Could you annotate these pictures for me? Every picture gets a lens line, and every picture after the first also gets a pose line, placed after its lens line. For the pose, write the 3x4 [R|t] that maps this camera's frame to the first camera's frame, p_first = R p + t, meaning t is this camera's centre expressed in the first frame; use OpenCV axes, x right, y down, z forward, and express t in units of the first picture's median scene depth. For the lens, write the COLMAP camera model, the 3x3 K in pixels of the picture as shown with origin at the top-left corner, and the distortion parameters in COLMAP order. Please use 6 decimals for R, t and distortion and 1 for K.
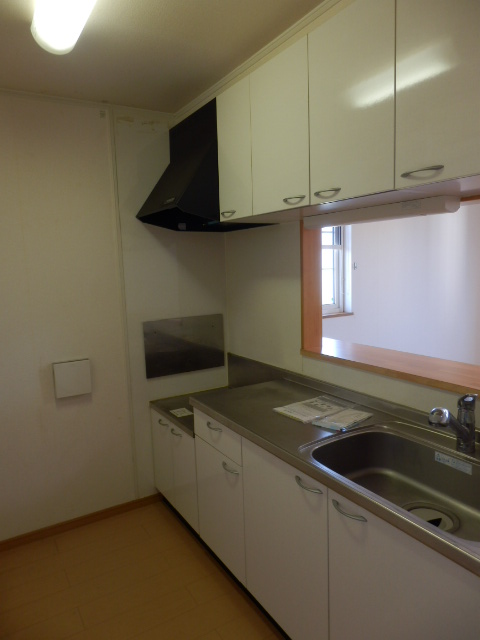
lens RADIAL K [[453.8, 0, 240.0], [0, 453.8, 320.0], [0, 0, 1]] dist [-0.001154, -0.002416]
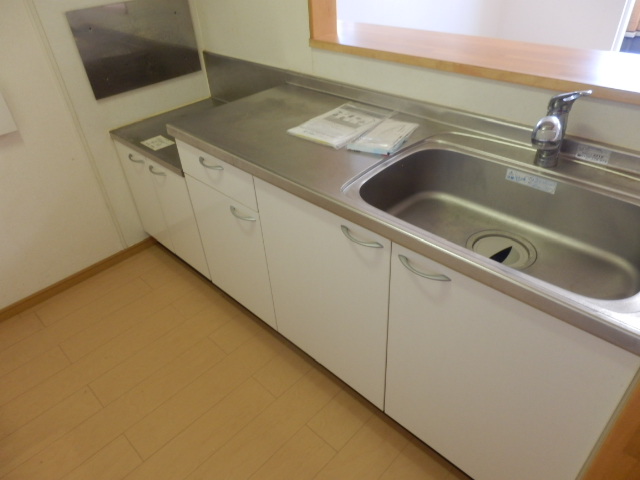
lens RADIAL K [[453.8, 0, 320.0], [0, 453.8, 240.0], [0, 0, 1]] dist [-0.001154, -0.002416]
pose [[0.969341, -0.163085, 0.183797, -0.040116], [0.057569, 0.877908, 0.475357, 0.003511], [-0.238880, -0.450202, 0.860381, 0.265505]]
